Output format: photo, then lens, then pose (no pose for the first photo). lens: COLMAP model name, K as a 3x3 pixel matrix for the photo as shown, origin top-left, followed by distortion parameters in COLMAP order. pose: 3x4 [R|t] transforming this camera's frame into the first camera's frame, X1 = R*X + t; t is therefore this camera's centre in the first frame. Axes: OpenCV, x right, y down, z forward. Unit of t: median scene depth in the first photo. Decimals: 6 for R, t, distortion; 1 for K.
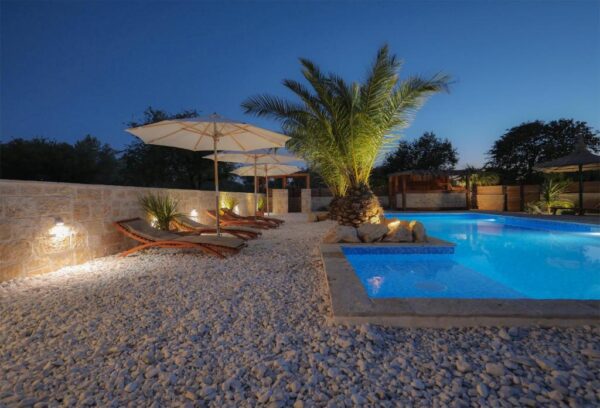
lens RADIAL K [[324.4, 0, 300.0], [0, 324.4, 204.0], [0, 0, 1]] dist [0.027031, -0.000192]
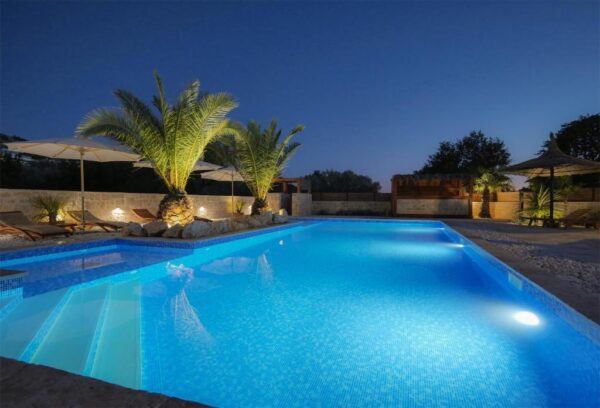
lens RADIAL K [[324.4, 0, 300.0], [0, 324.4, 204.0], [0, 0, 1]] dist [0.027031, -0.000192]
pose [[0.954800, 0.020327, -0.296554, 0.701801], [-0.024051, 0.999671, -0.008916, -0.004042], [0.296275, 0.015646, 0.954974, 0.002783]]
